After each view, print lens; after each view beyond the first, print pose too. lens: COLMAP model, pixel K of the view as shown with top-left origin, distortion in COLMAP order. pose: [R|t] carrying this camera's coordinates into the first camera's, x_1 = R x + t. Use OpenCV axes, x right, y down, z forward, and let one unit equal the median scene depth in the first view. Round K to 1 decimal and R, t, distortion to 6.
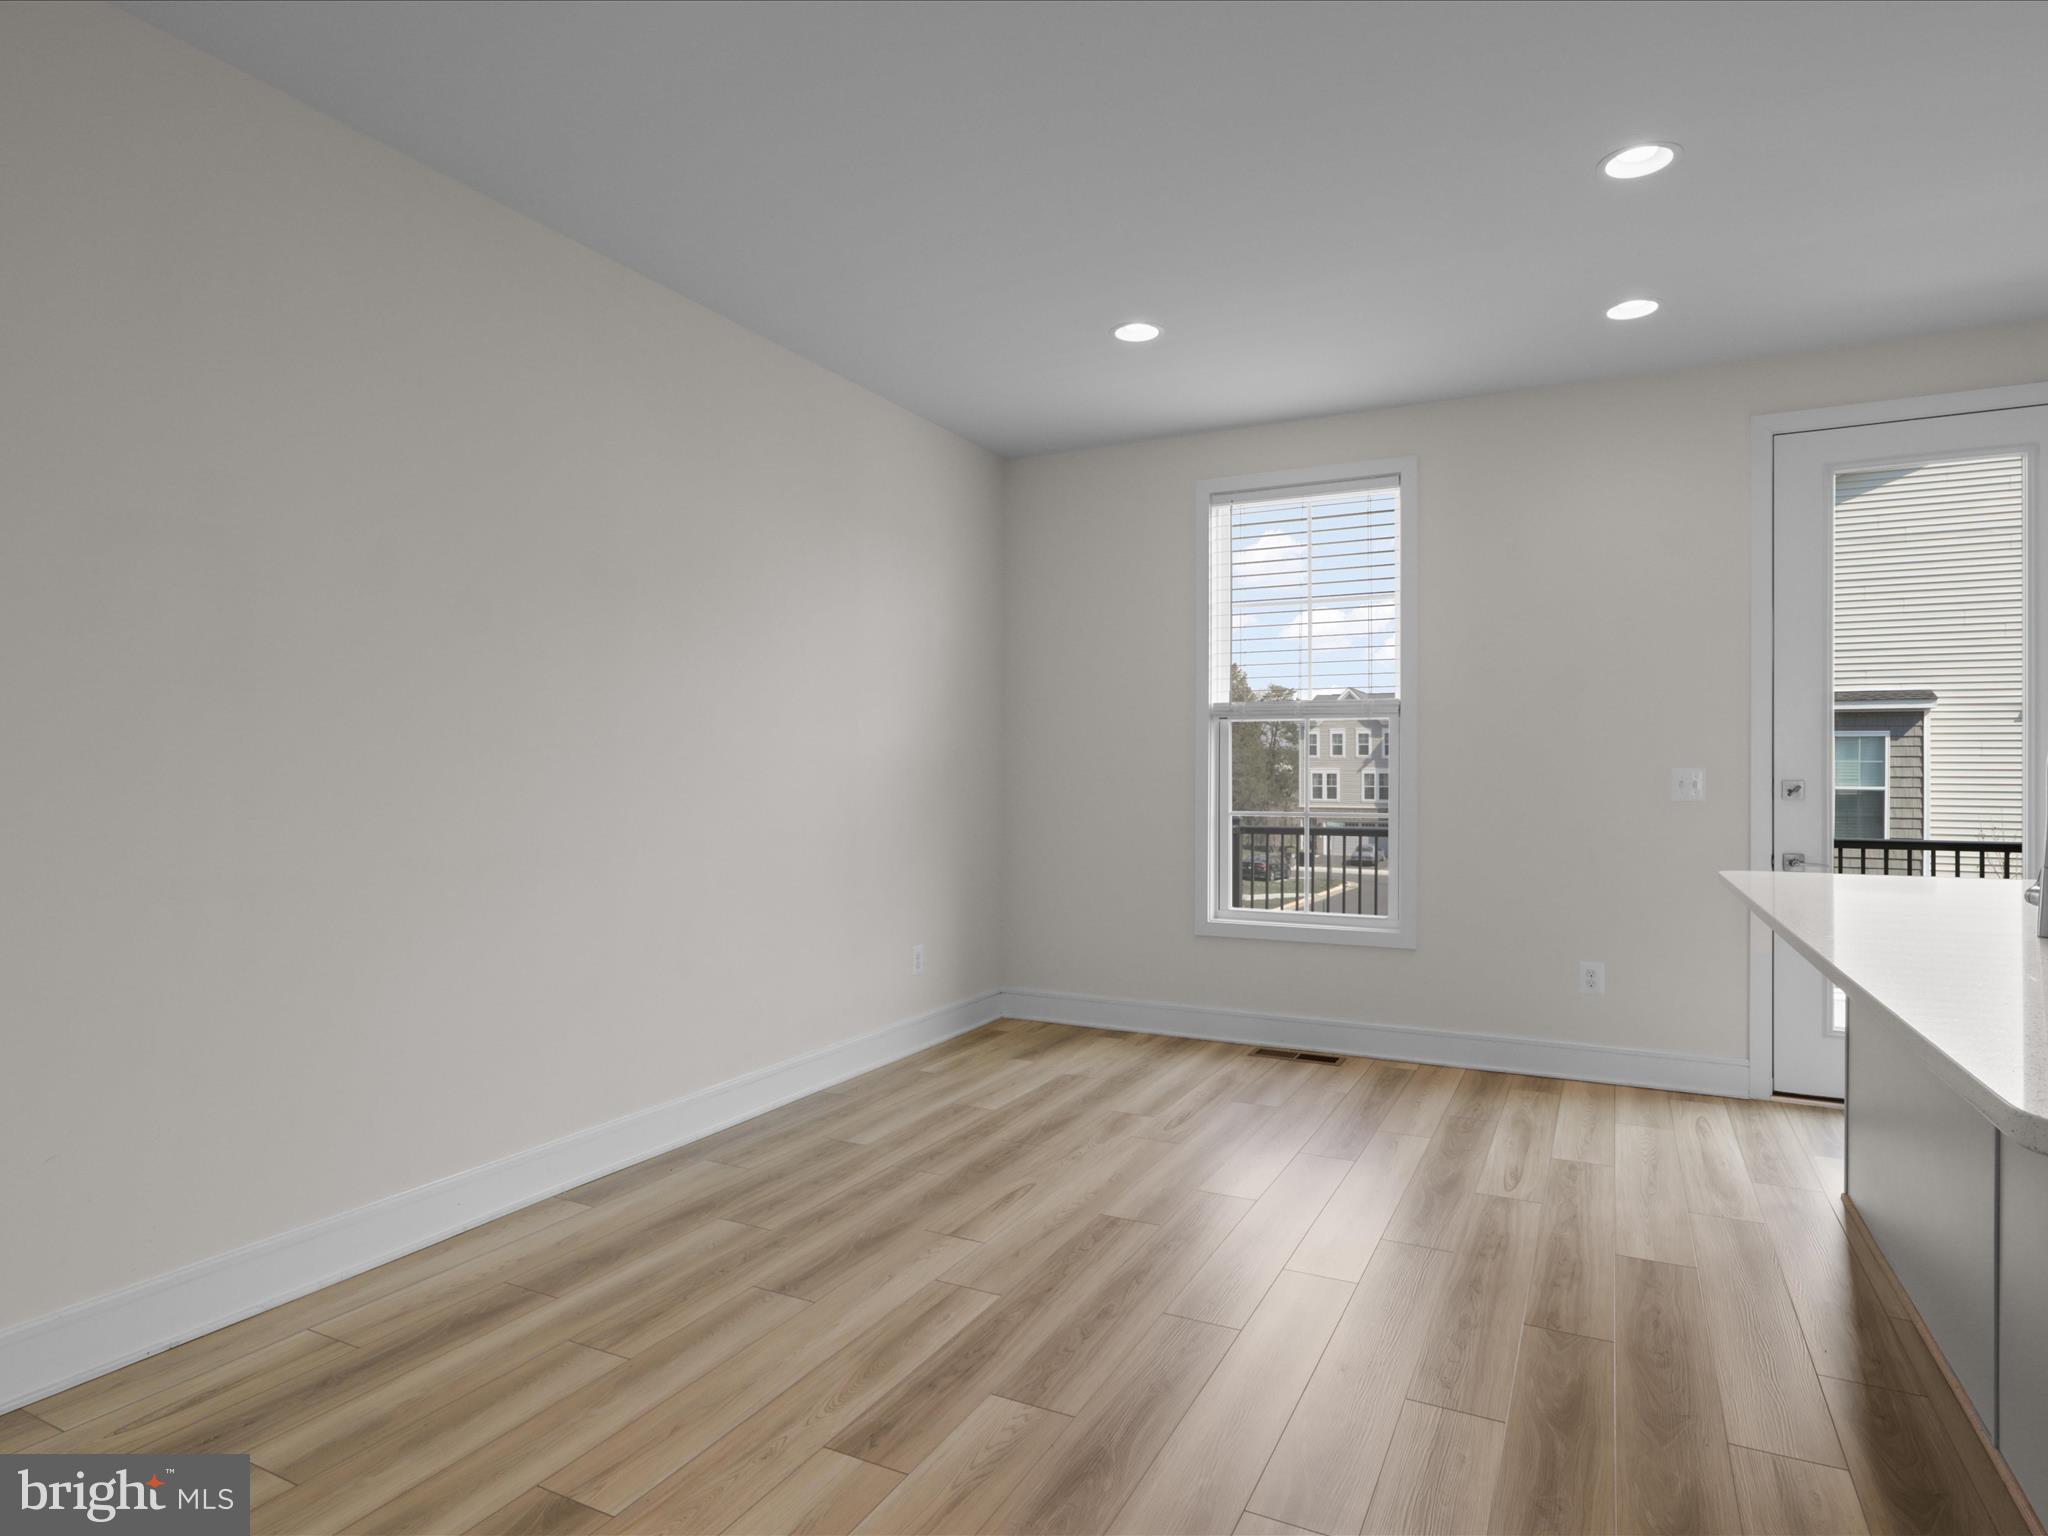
lens RADIAL K [[1161.2, 0, 1041.4], [0, 1161.2, 780.6], [0, 0, 1]] dist [-0.003979, 0.009490]
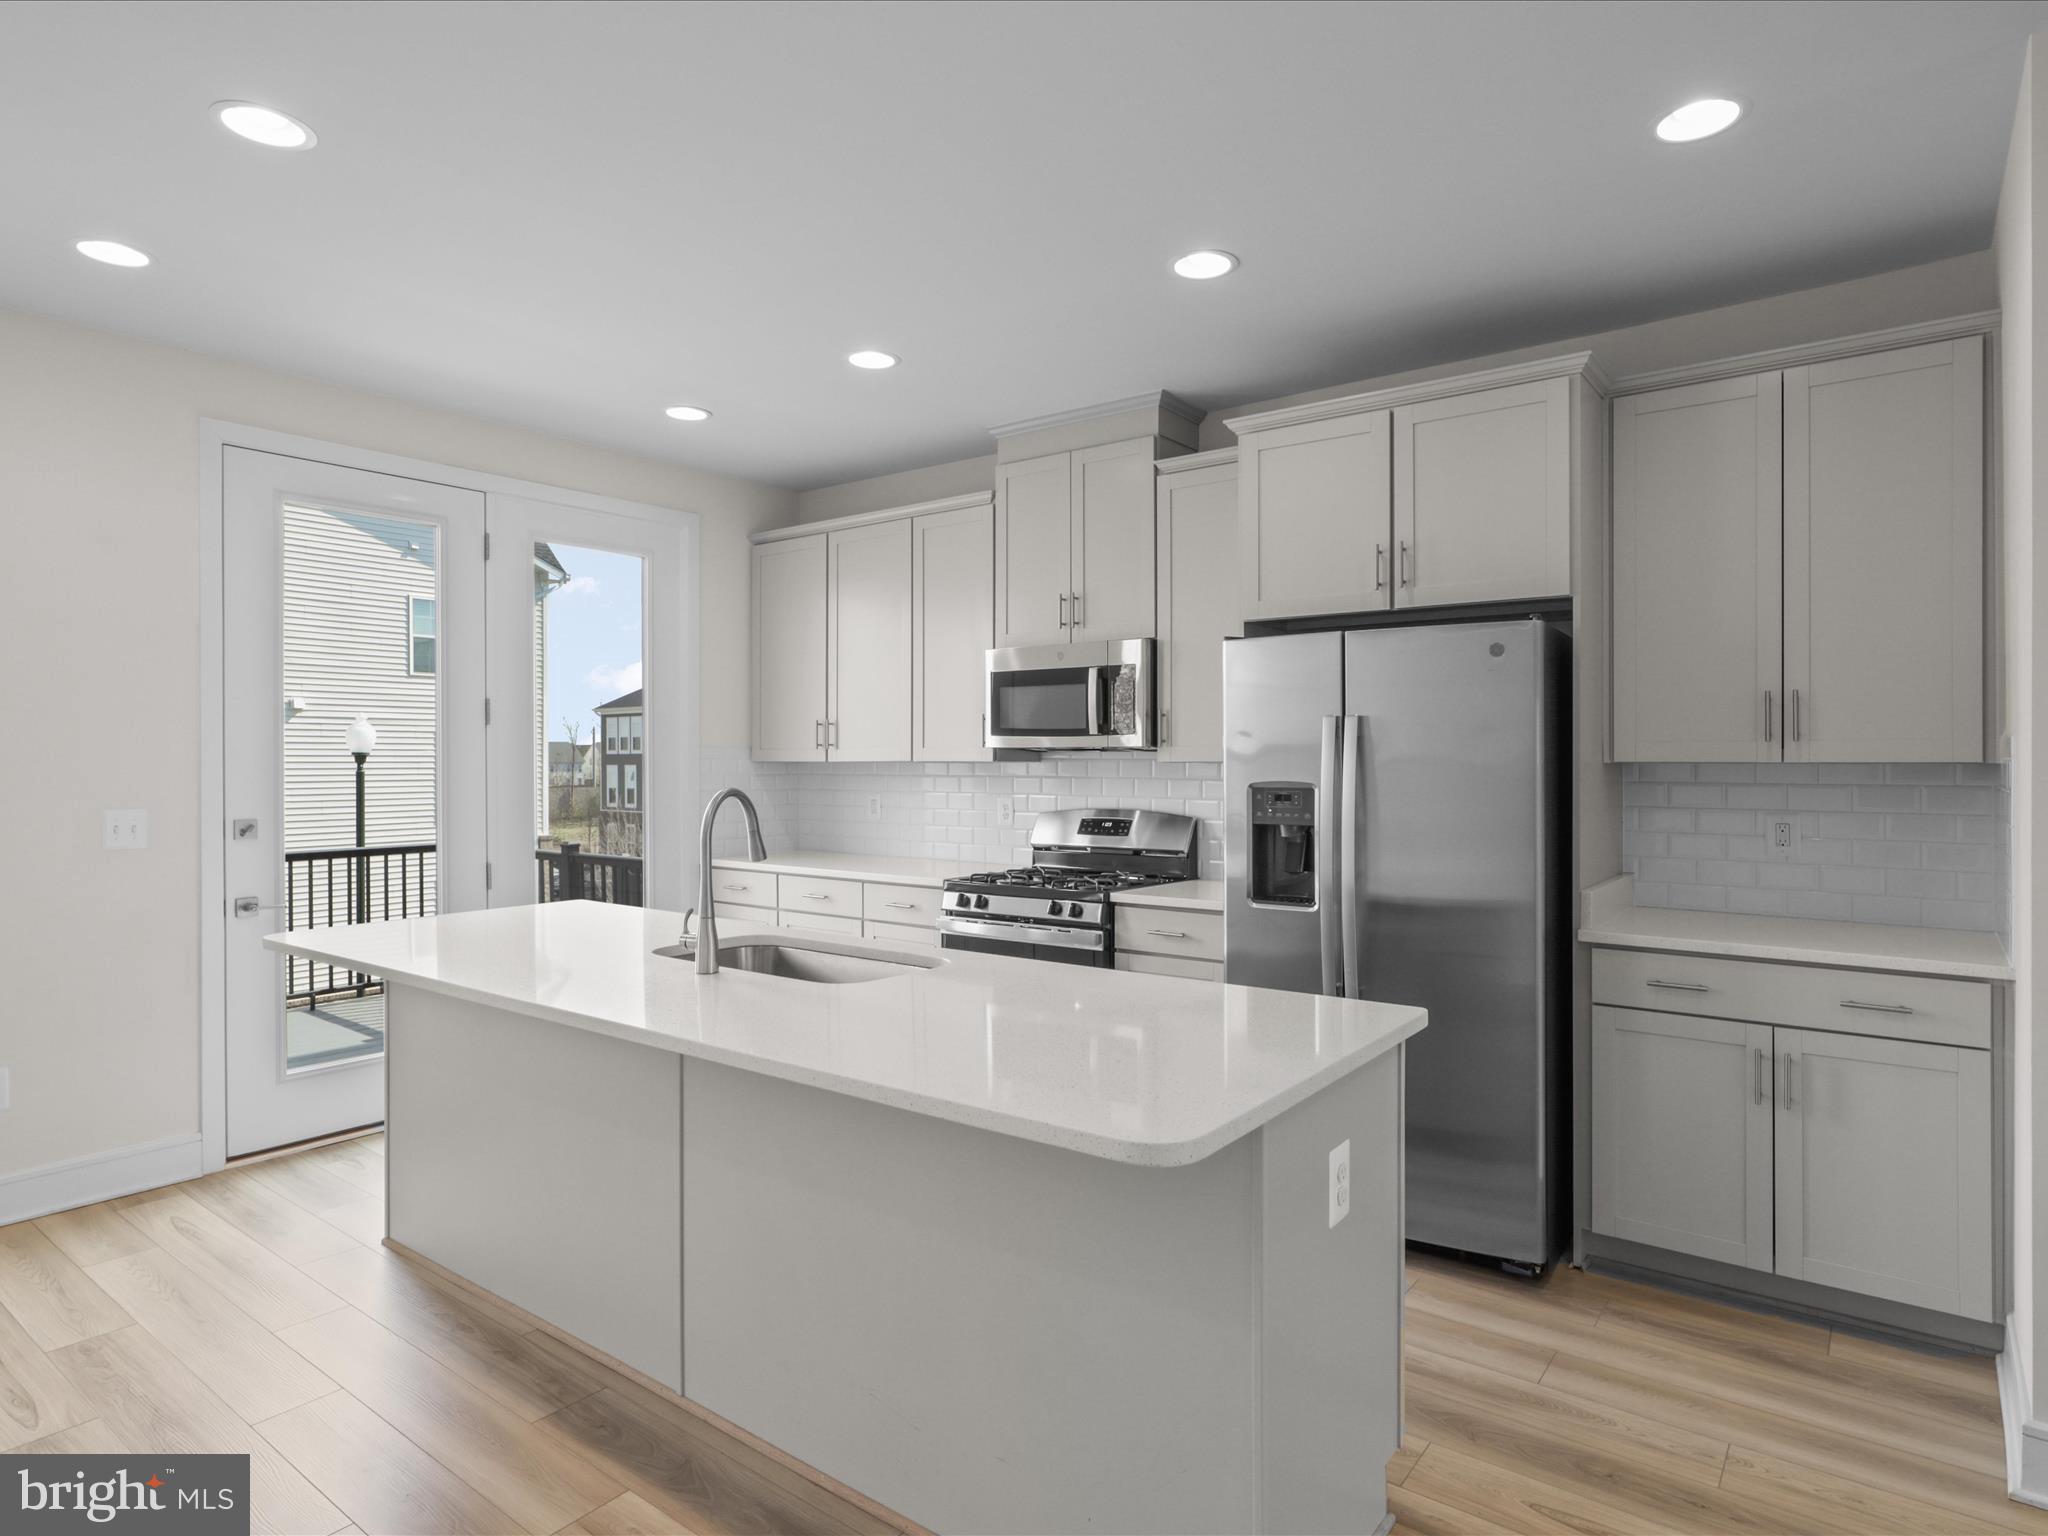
lens RADIAL K [[1161.2, 0, 1023.7], [0, 1161.2, 755.6], [0, 0, 1]] dist [-0.003979, 0.009490]
pose [[0.198053, -0.000143, 0.980191, -0.127074], [0.006568, 0.999978, -0.001181, -0.040033], [-0.980169, 0.006671, 0.198050, 0.170685]]
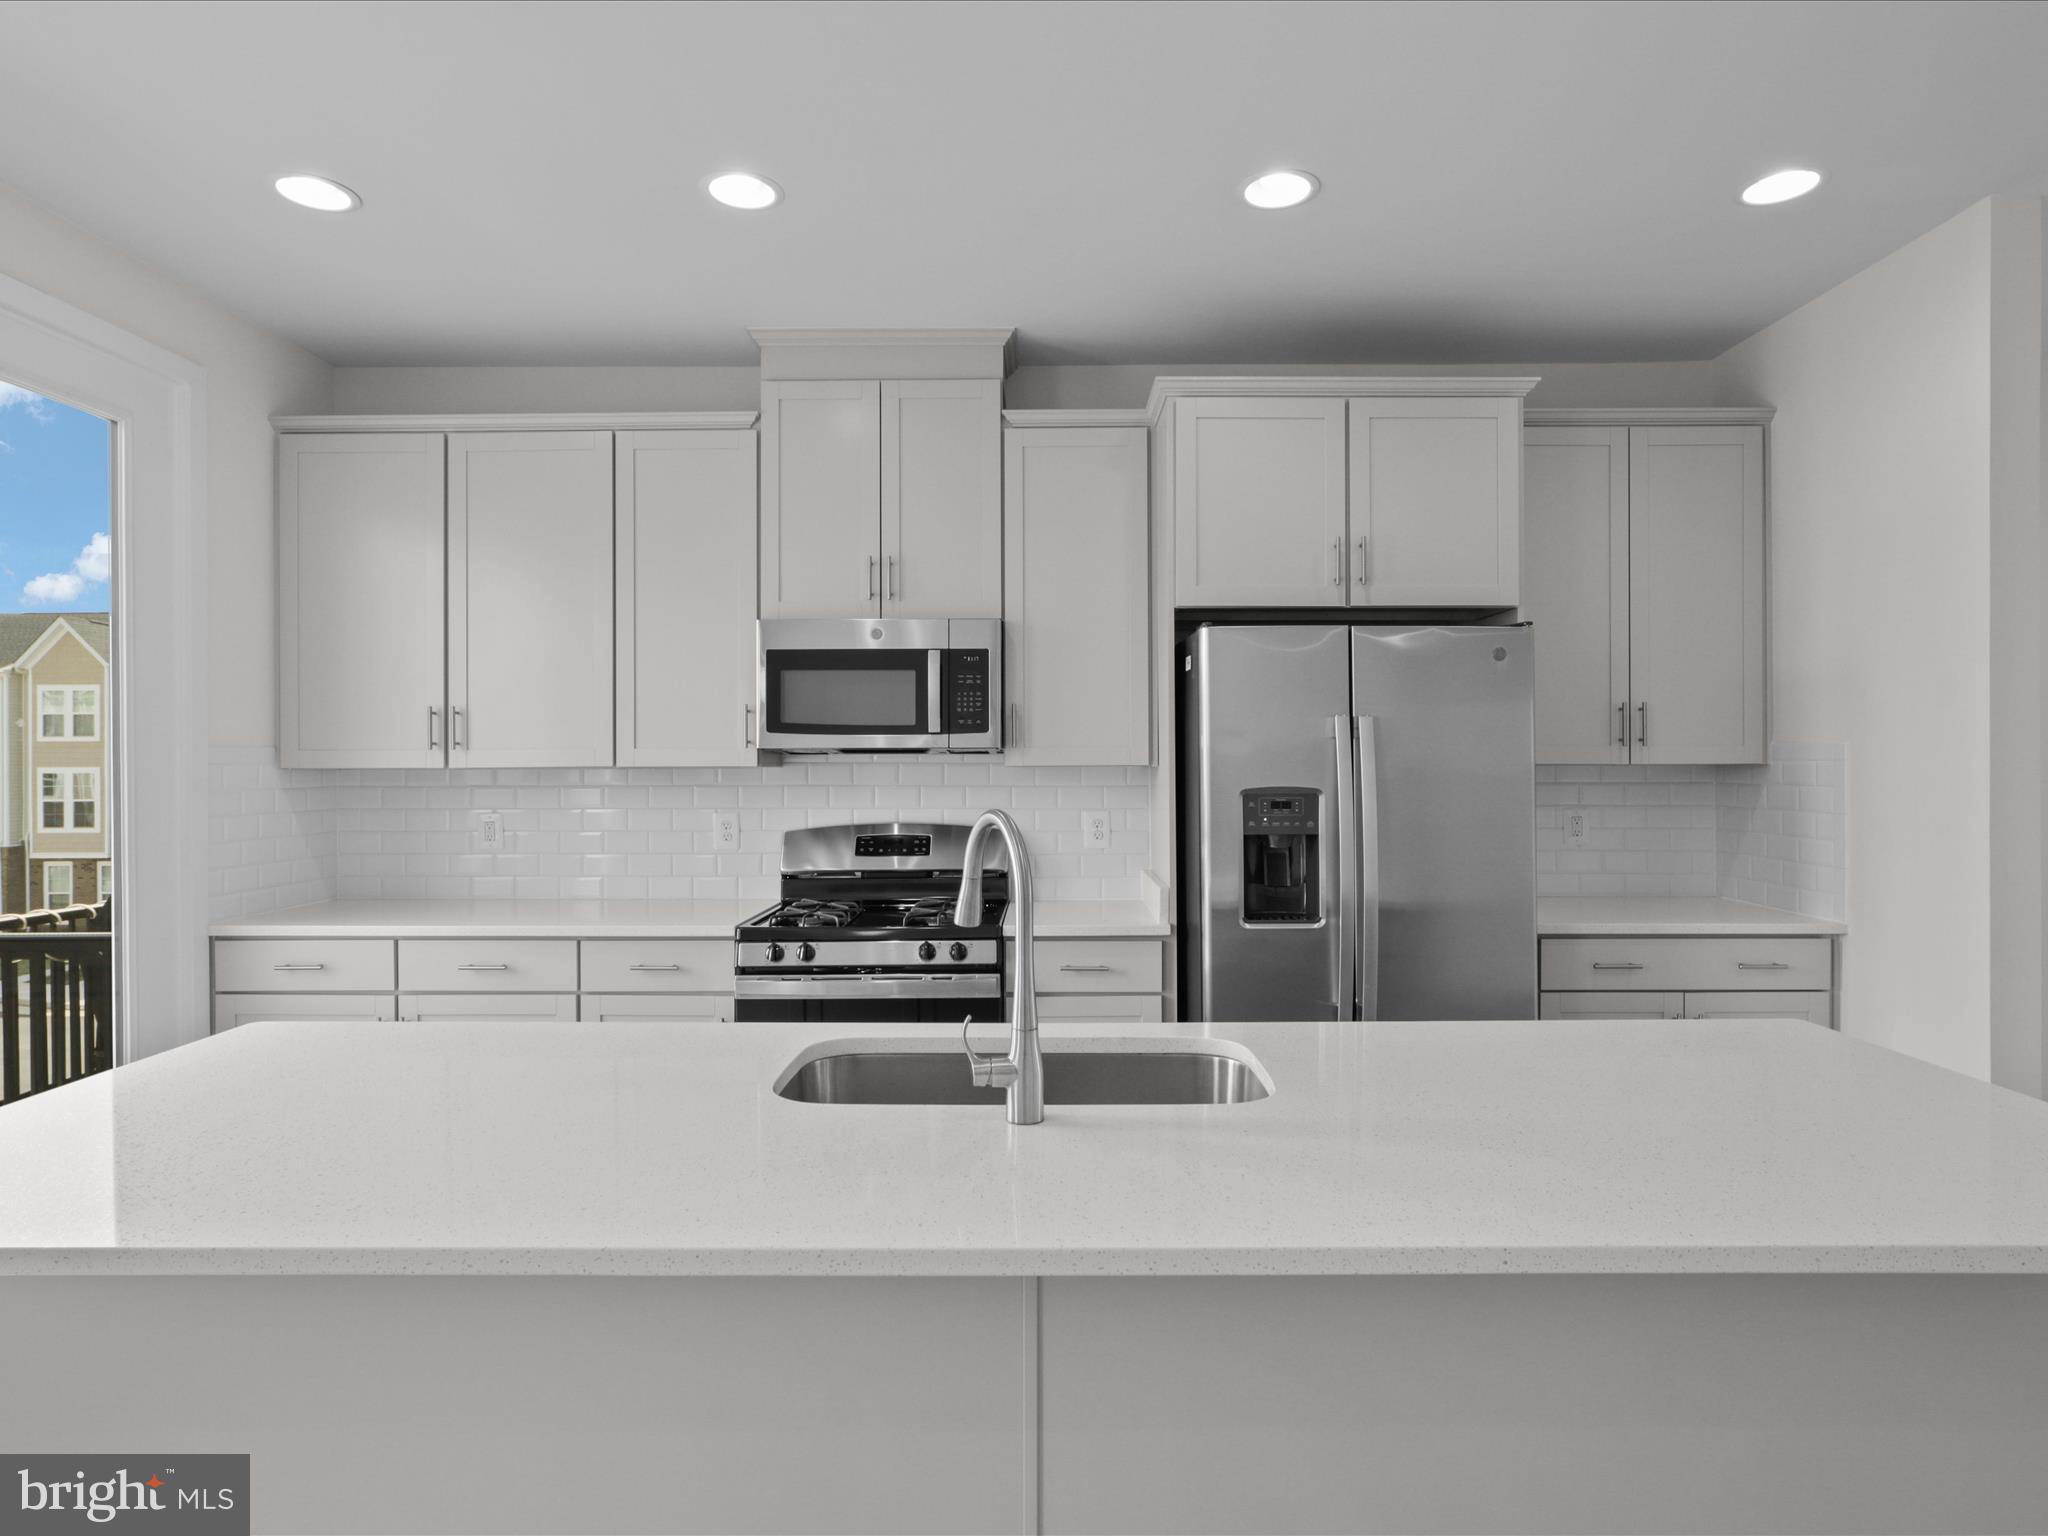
lens RADIAL K [[1161.2, 0, 1020.5], [0, 1161.2, 757.9], [0, 0, 1]] dist [-0.003979, 0.009490]
pose [[-0.429550, 0.002517, 0.903040, 0.075765], [0.006596, 0.999978, 0.000350, -0.041156], [-0.903019, 0.006106, -0.429557, 0.553046]]
